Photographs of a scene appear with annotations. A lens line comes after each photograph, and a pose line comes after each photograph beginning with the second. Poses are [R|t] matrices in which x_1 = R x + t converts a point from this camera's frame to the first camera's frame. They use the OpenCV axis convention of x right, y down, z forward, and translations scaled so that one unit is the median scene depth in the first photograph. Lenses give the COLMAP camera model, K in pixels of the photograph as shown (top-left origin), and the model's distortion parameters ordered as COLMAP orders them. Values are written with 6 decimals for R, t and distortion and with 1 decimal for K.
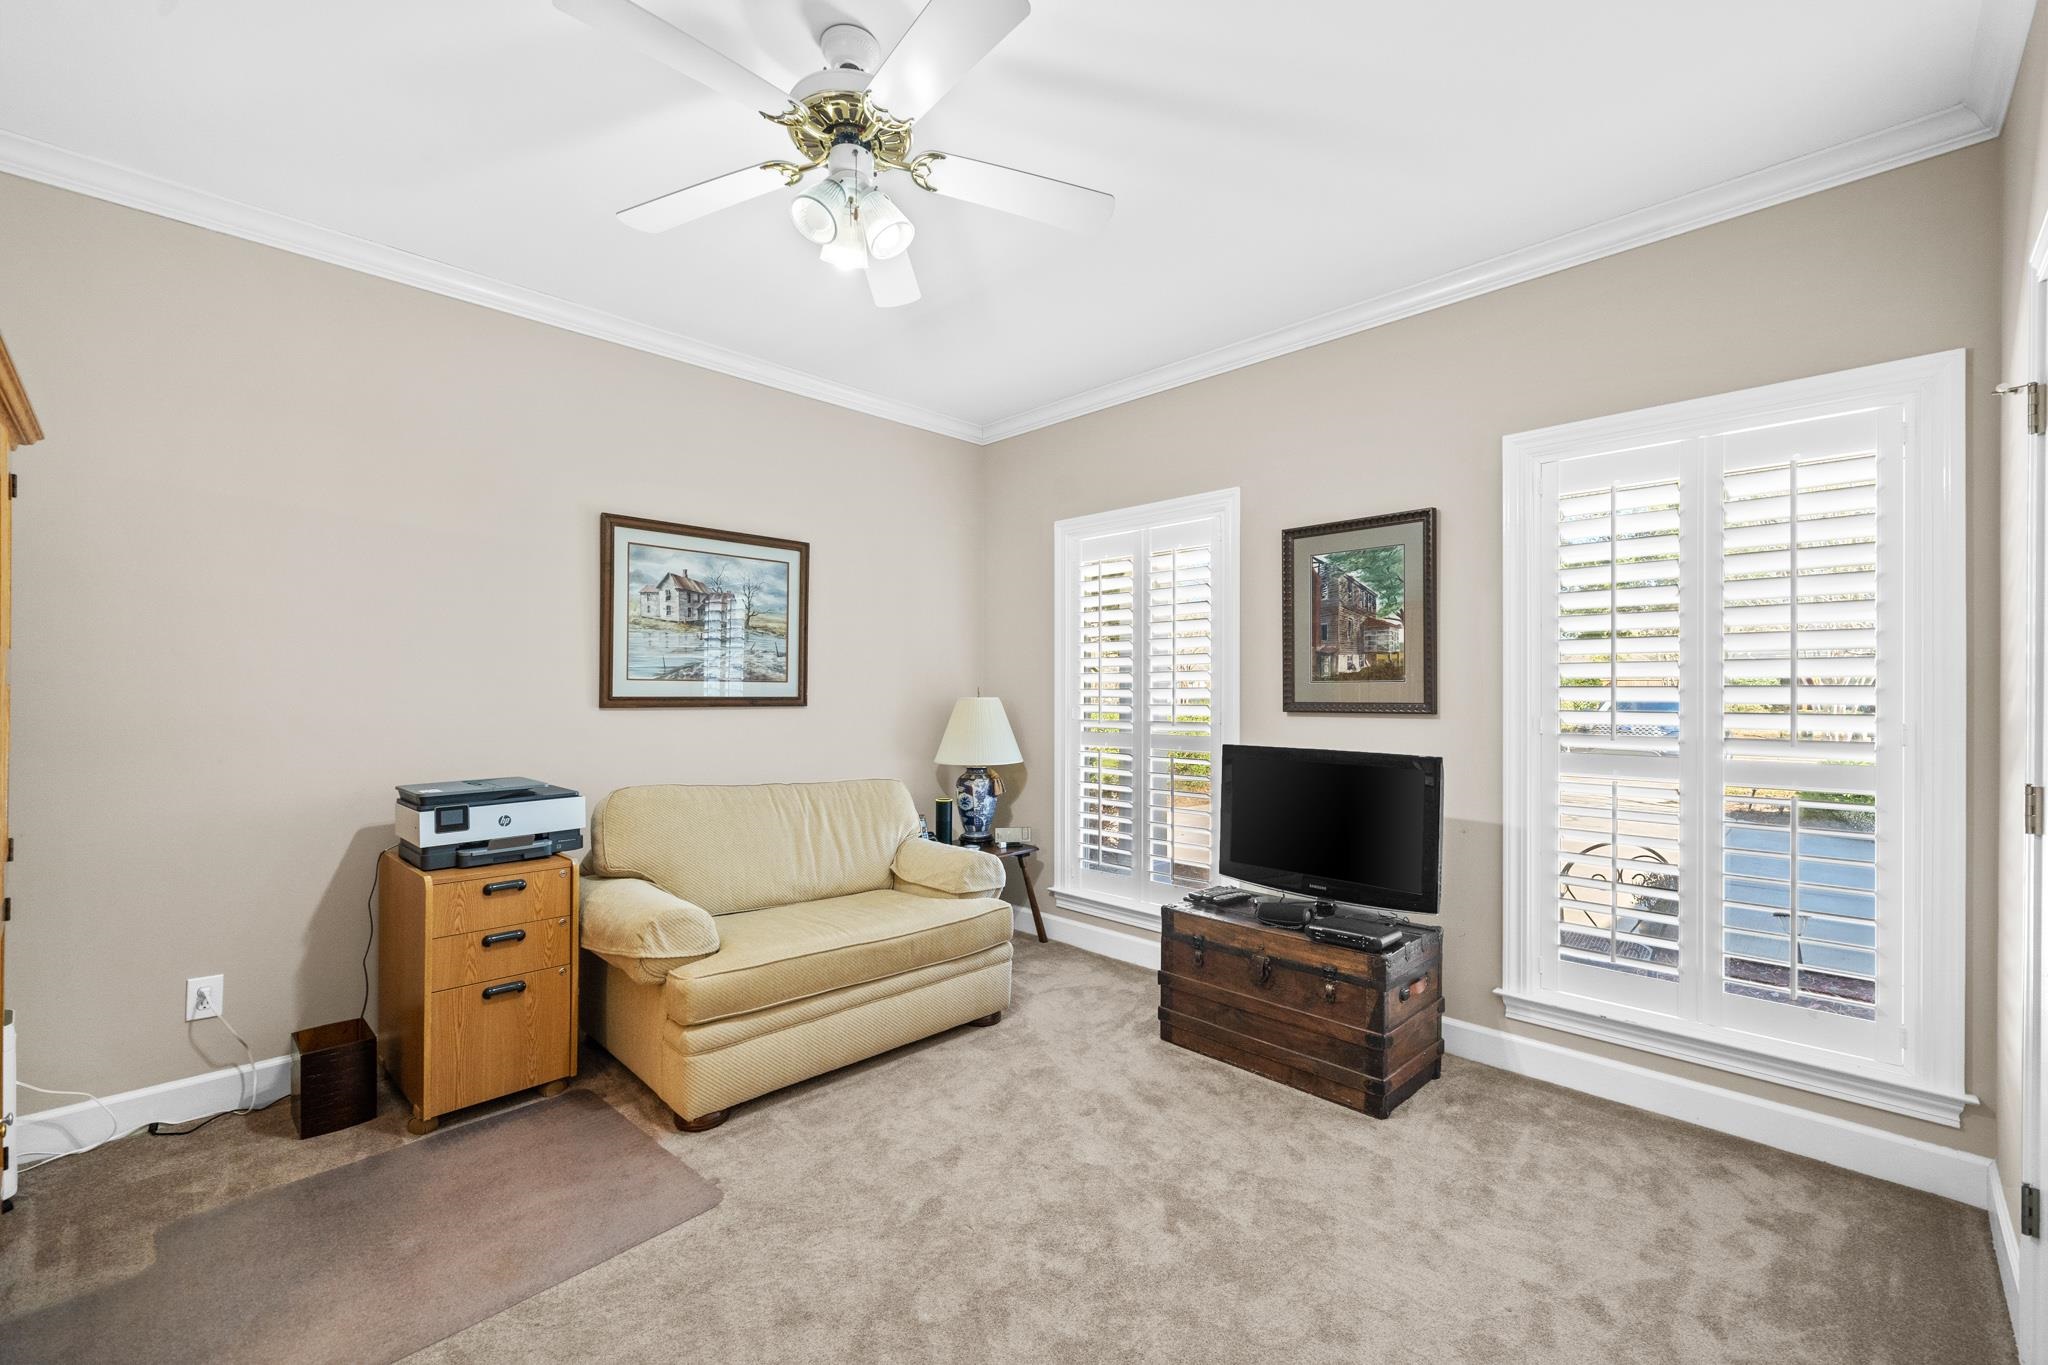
lens RADIAL K [[839.5, 0, 1015.8], [0, 839.5, 700.8], [0, 0, 1]] dist [-0.001610, -0.000601]
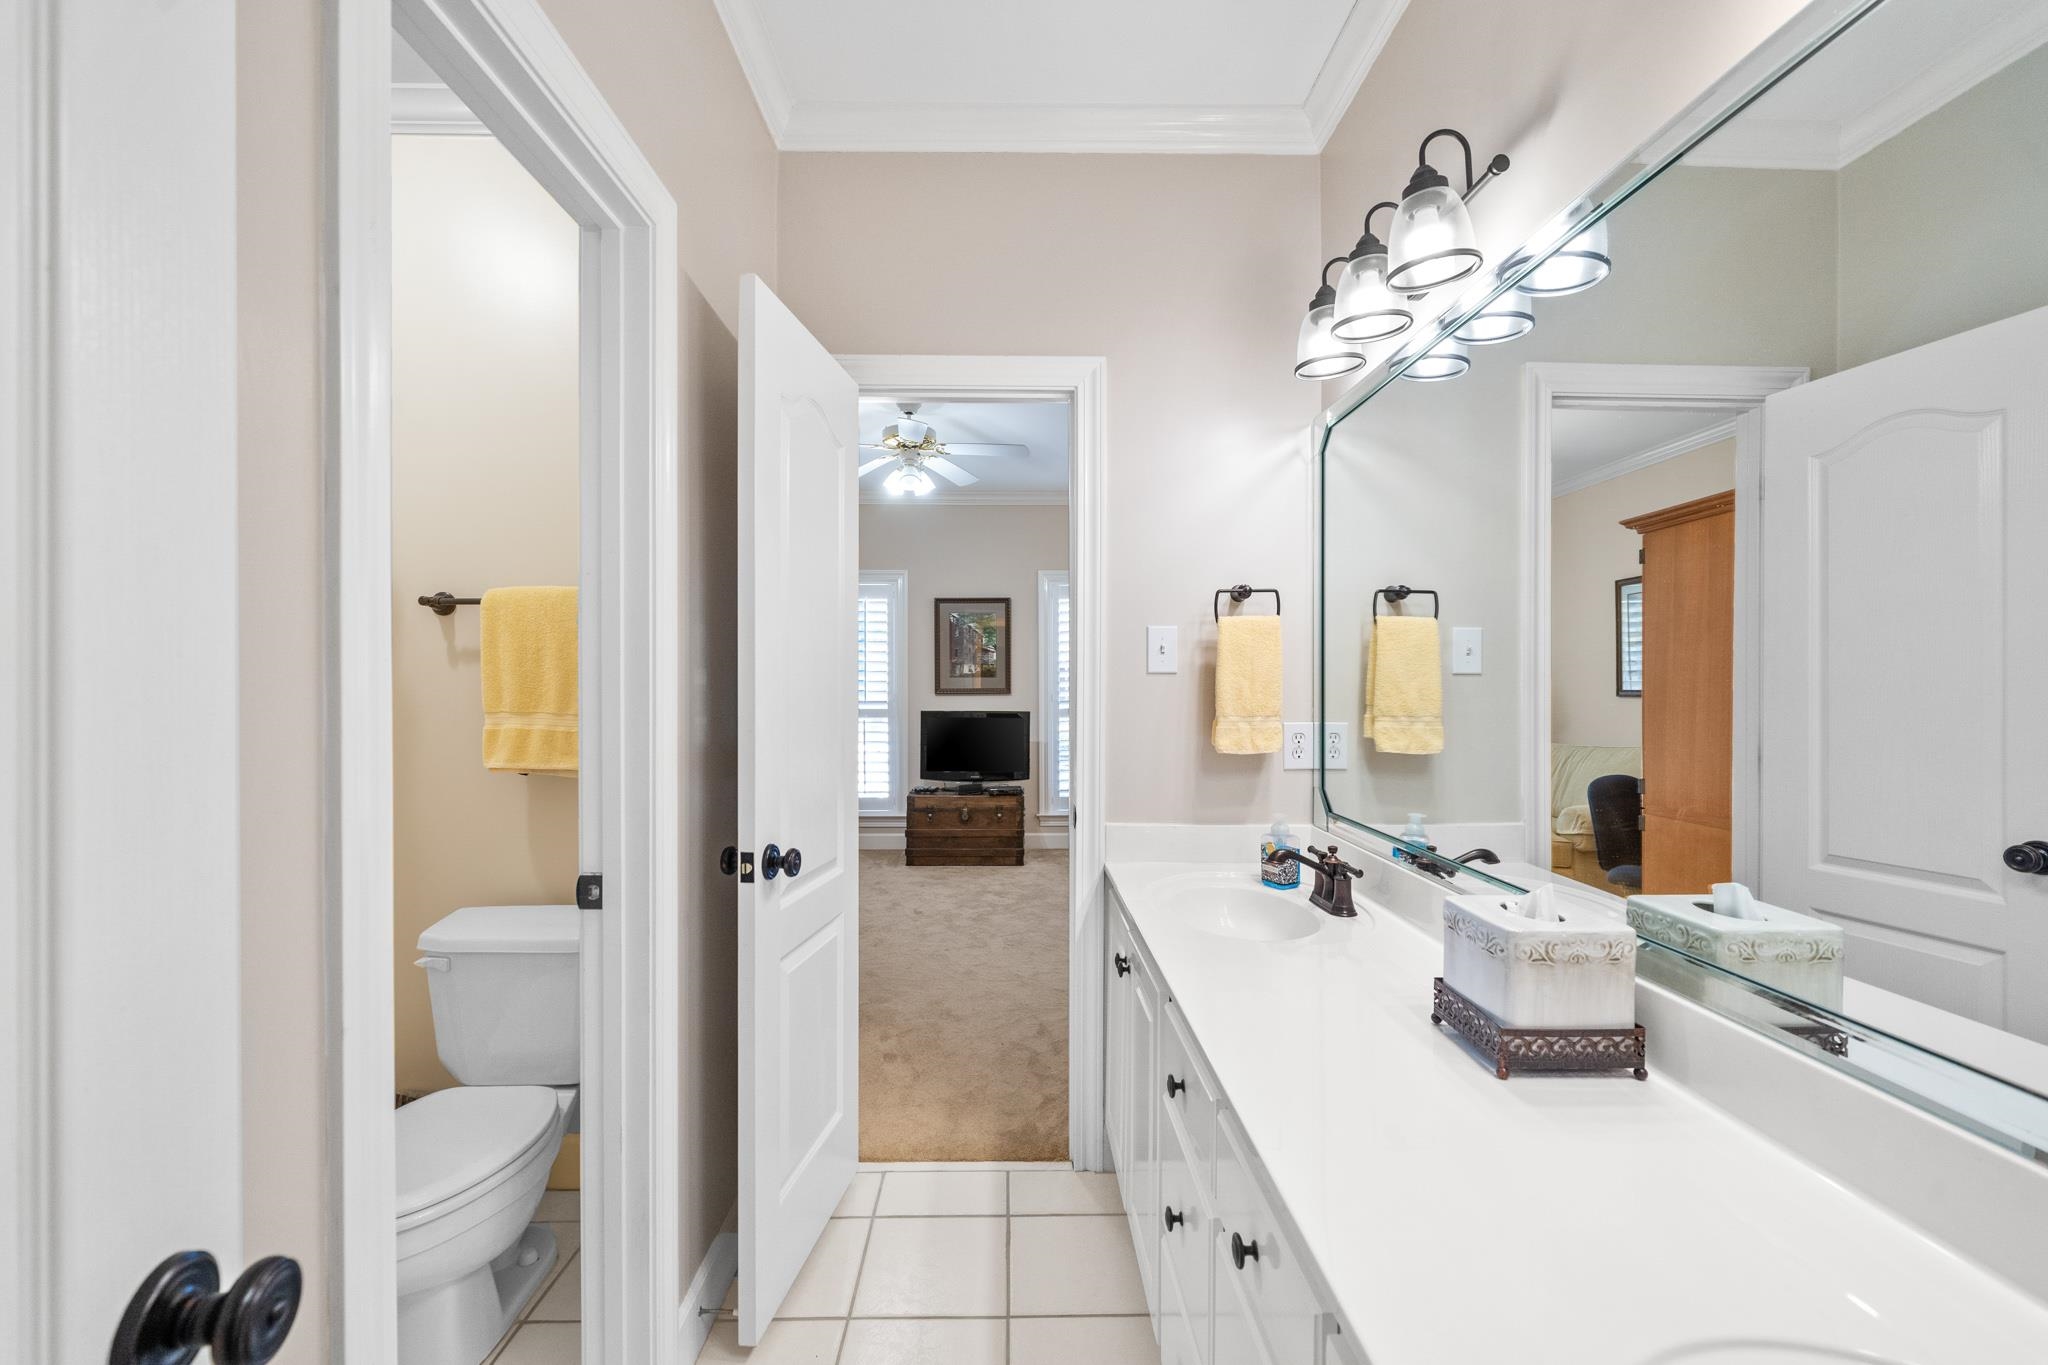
lens RADIAL K [[839.5, 0, 1023.4], [0, 839.5, 680.9], [0, 0, 1]] dist [-0.001610, -0.000601]
pose [[0.692685, 0.002824, 0.721234, -1.025834], [0.003698, 0.999965, -0.007467, -0.000312], [-0.721230, 0.007839, 0.692651, -0.515561]]
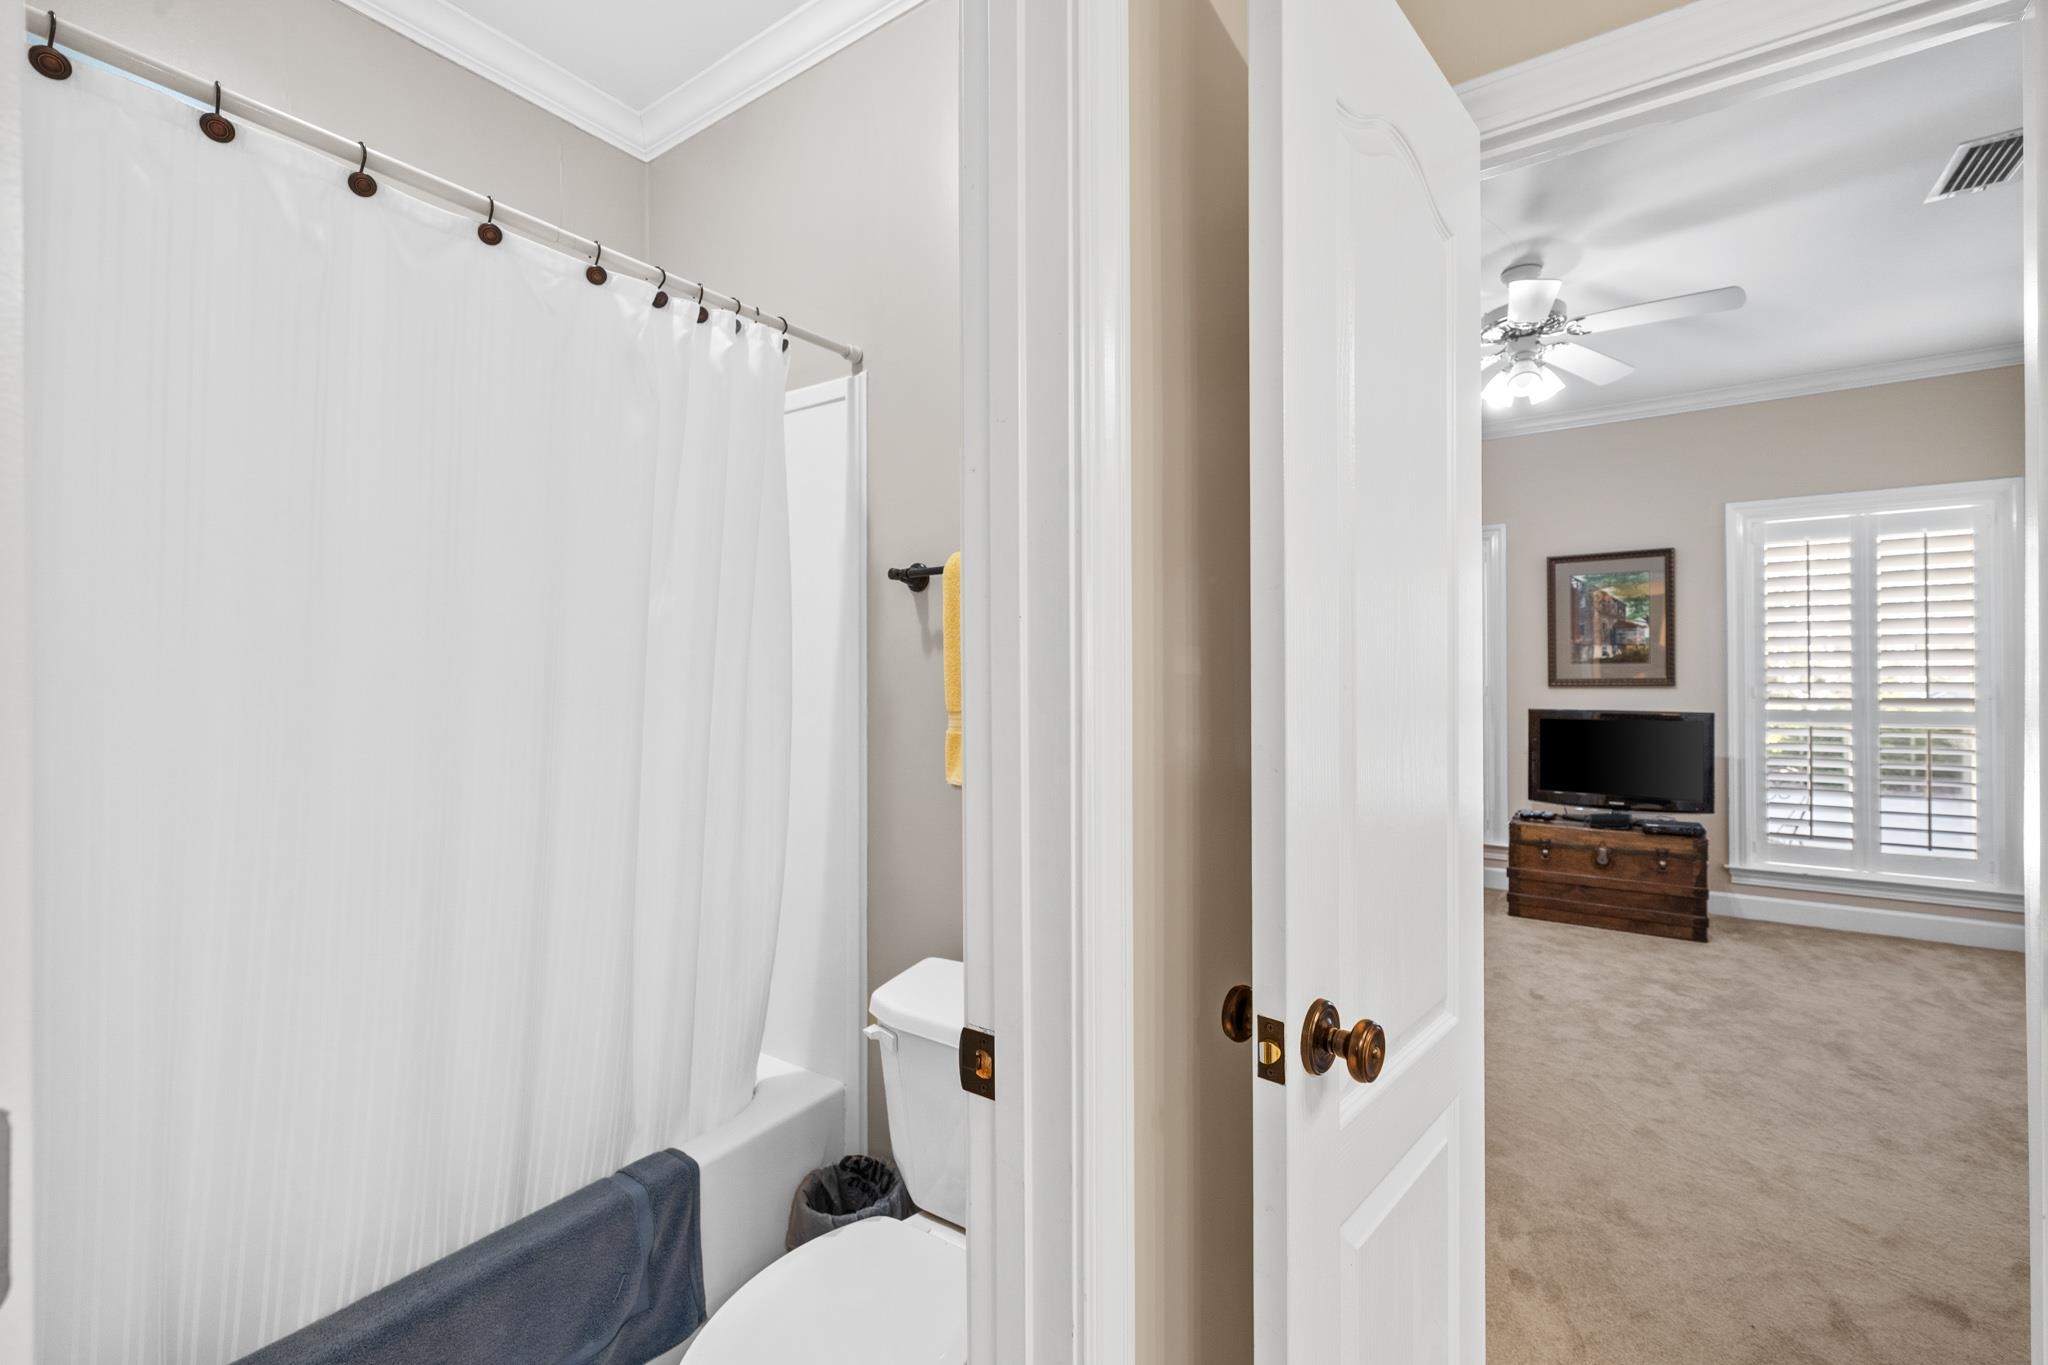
lens RADIAL K [[839.5, 0, 1039.8], [0, 839.5, 681.2], [0, 0, 1]] dist [-0.001610, -0.000601]
pose [[0.983099, -0.006394, 0.182961, -0.879410], [0.006438, 0.999979, 0.000351, -0.000473], [-0.182959, 0.000833, 0.983120, -0.260509]]
